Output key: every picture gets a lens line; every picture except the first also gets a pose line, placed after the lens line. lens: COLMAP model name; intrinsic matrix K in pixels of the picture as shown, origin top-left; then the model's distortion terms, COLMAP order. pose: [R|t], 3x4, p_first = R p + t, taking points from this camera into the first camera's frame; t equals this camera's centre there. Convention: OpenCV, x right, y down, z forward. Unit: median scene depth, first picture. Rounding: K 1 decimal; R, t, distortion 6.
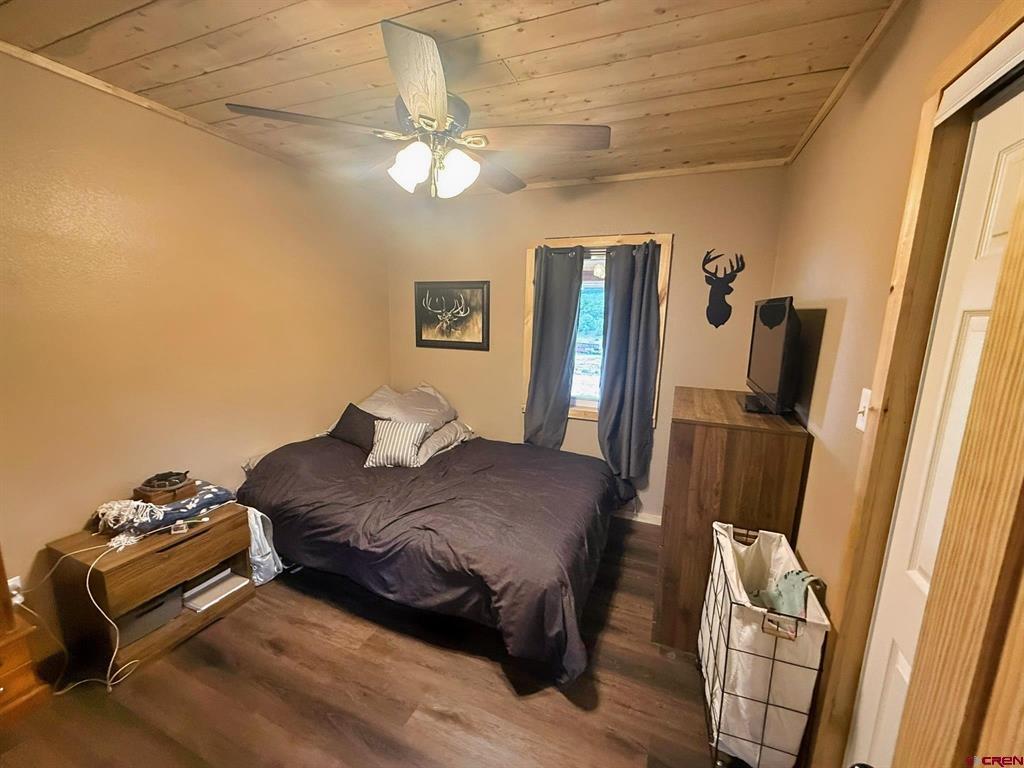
lens RADIAL K [[407.5, 0, 511.4], [0, 407.5, 387.4], [0, 0, 1]] dist [-0.000495, -0.000052]
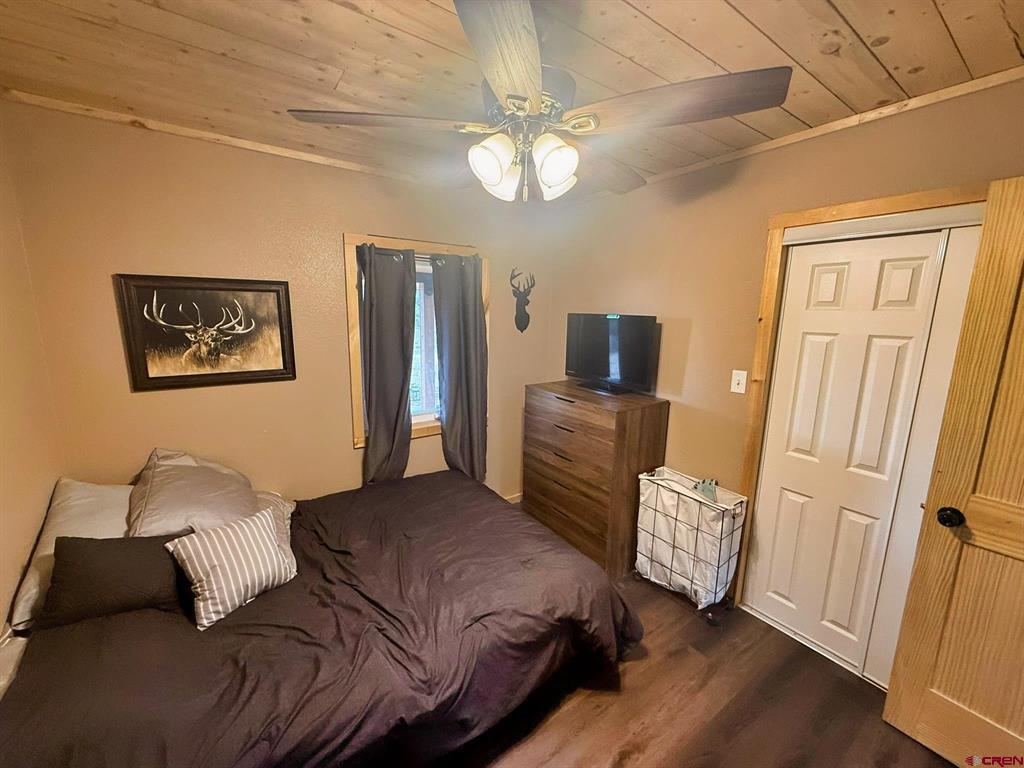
lens RADIAL K [[407.5, 0, 511.2], [0, 407.5, 384.4], [0, 0, 1]] dist [-0.000495, -0.000052]
pose [[0.537360, -0.164554, 0.827144, -0.485139], [0.145435, 0.984167, 0.101309, -0.107028], [-0.830718, 0.065856, 0.552784, 0.317300]]
